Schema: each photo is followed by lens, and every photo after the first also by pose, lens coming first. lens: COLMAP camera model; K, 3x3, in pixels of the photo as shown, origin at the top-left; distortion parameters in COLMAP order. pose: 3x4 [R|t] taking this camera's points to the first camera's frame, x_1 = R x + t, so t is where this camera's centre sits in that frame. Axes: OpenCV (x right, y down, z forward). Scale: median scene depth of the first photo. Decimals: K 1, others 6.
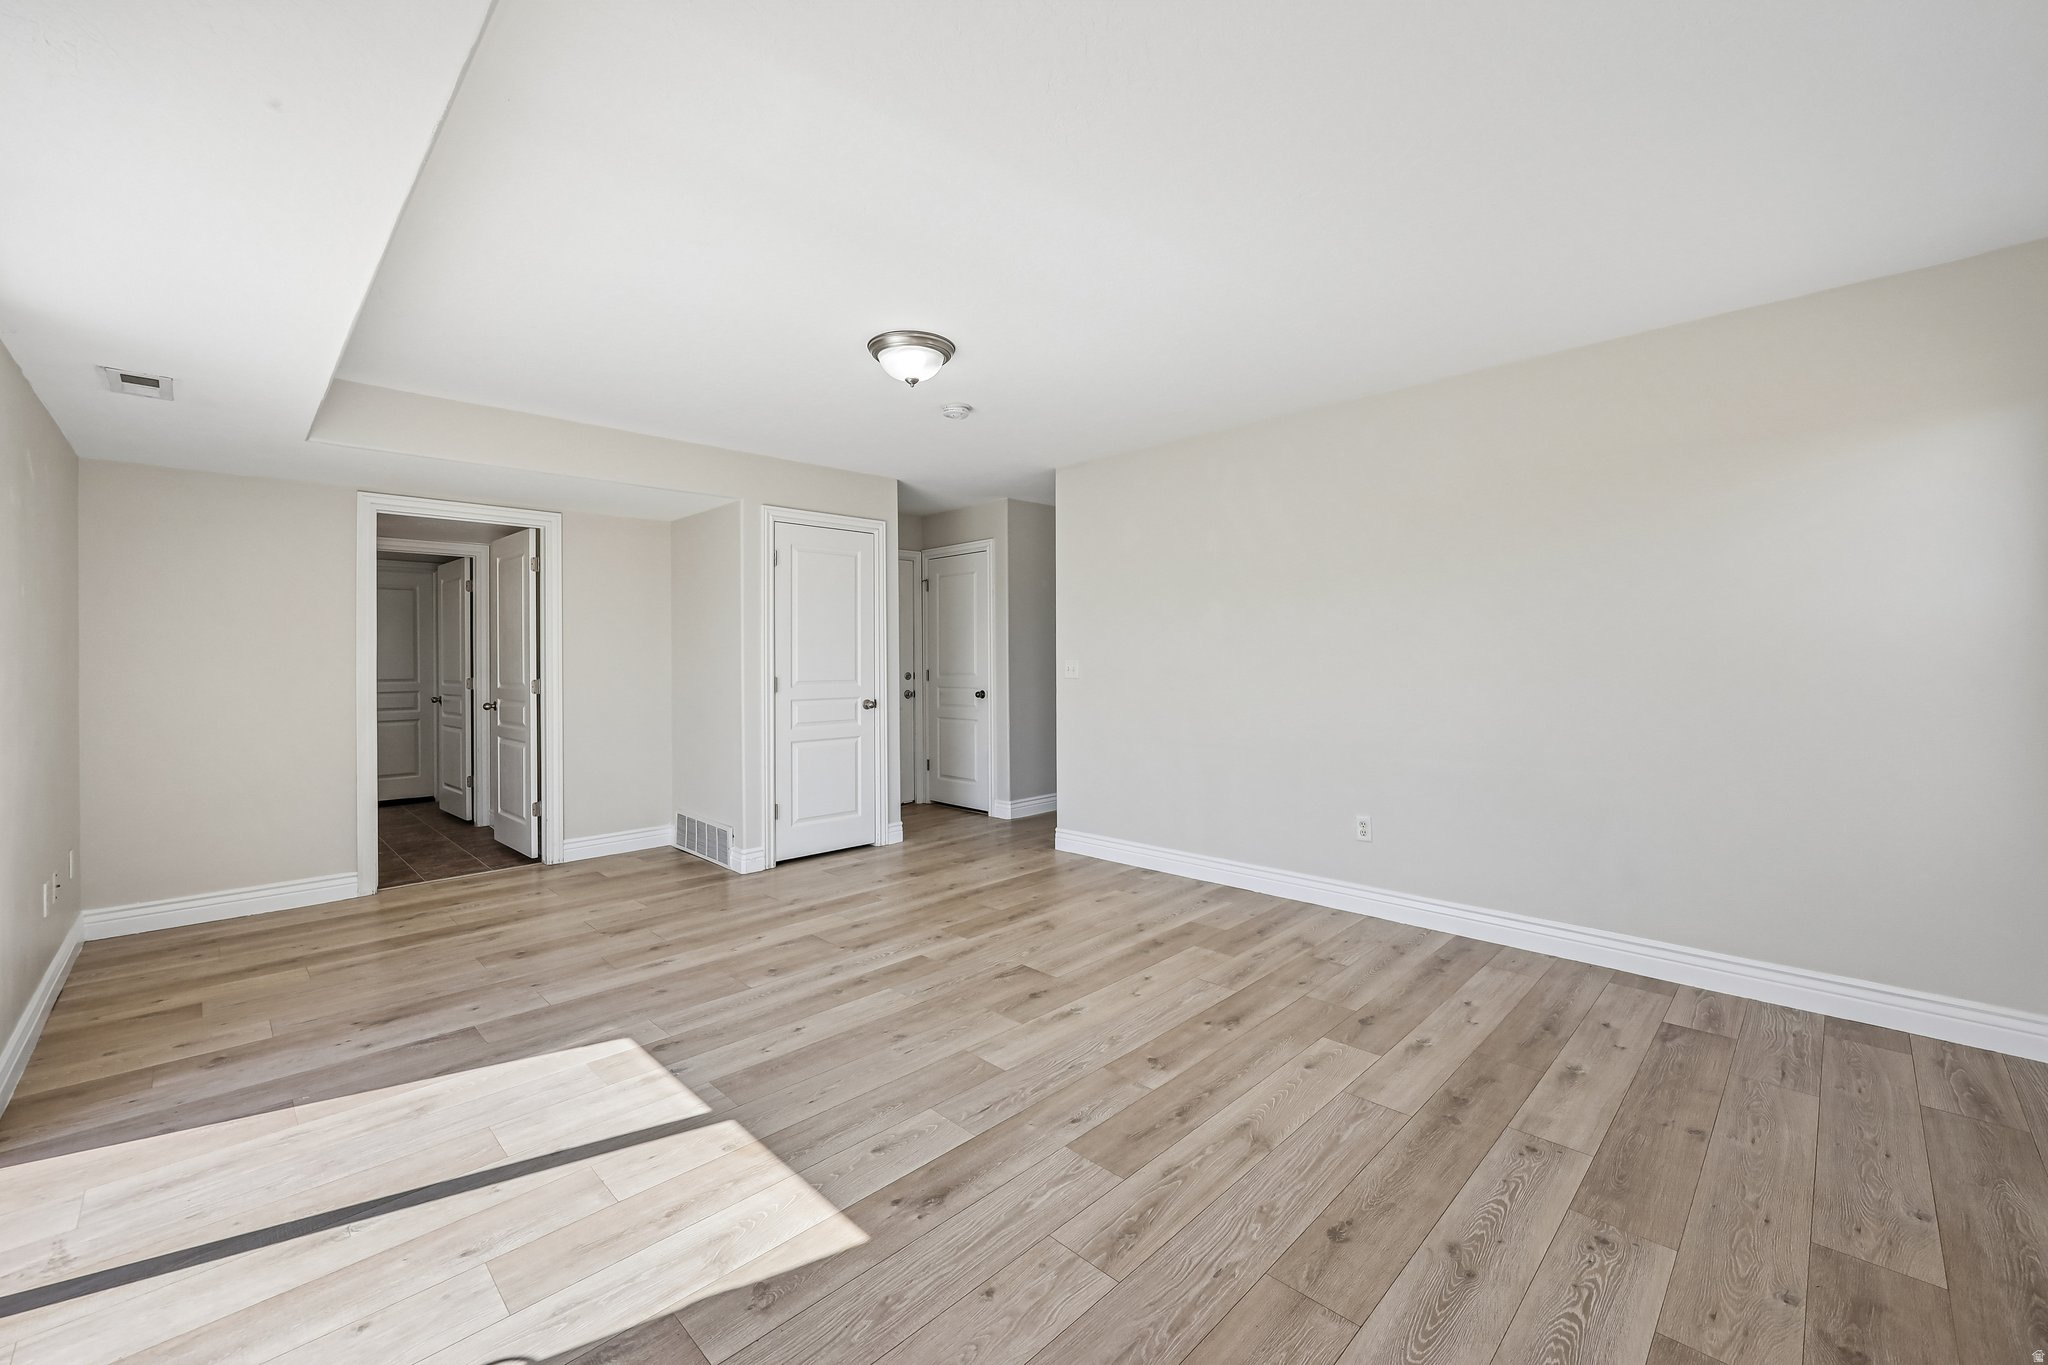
lens RADIAL K [[825.3, 0, 1023.1], [0, 825.3, 663.9], [0, 0, 1]] dist [-0.000618, 0.000546]
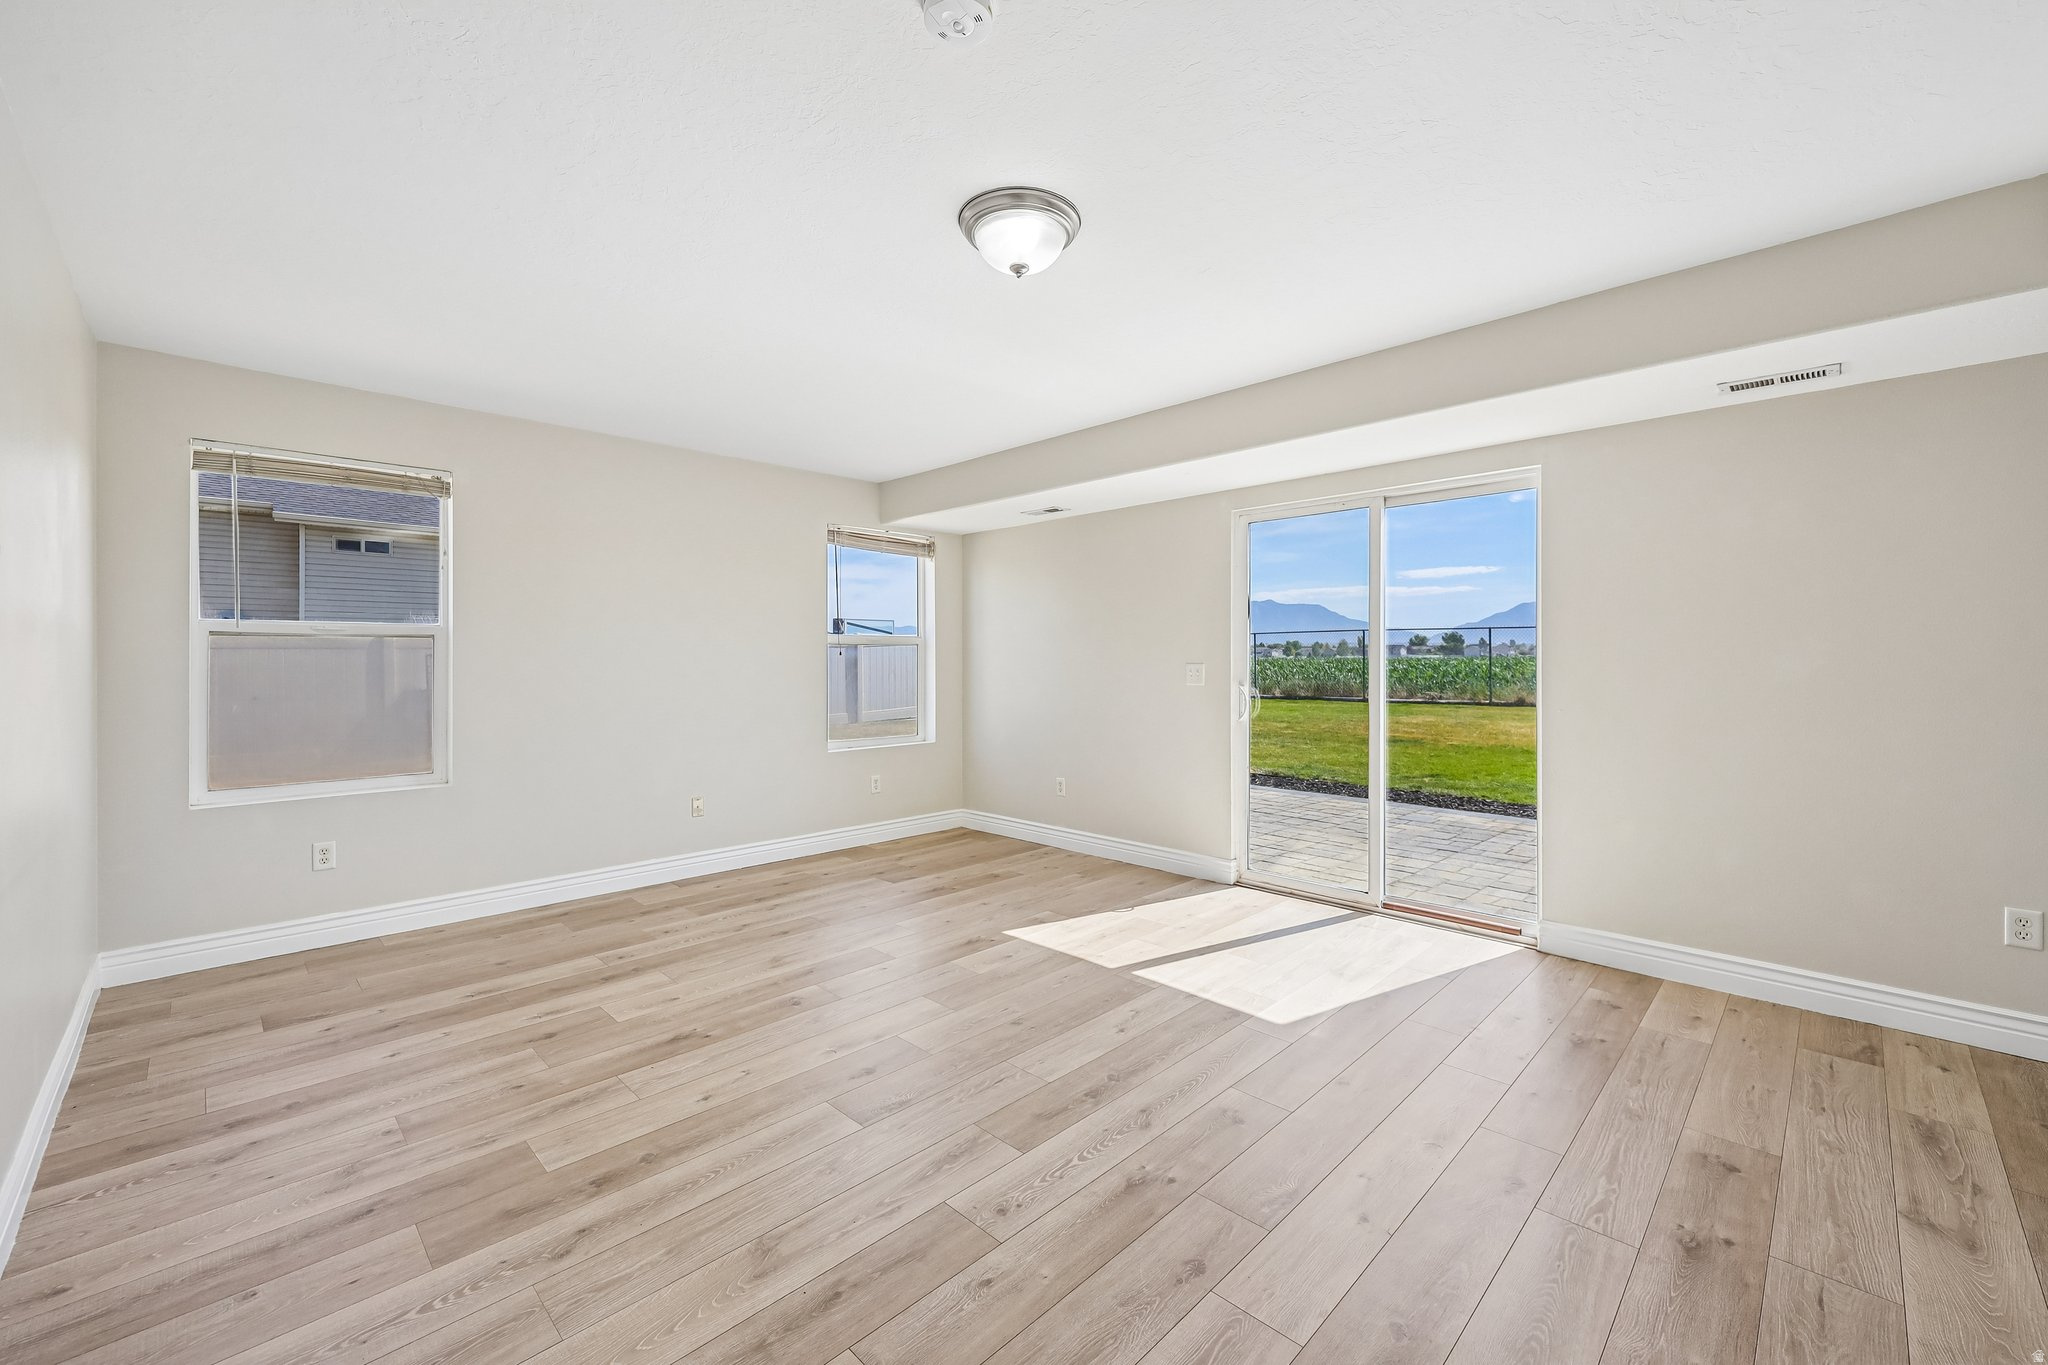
lens RADIAL K [[825.3, 0, 1023.1], [0, 825.3, 663.9], [0, 0, 1]] dist [-0.000618, 0.000546]
pose [[-0.999887, 0.015013, 0.001230, -0.168814], [0.015024, 0.999841, 0.009623, -0.012937], [-0.001086, 0.009640, -0.999953, 2.084544]]
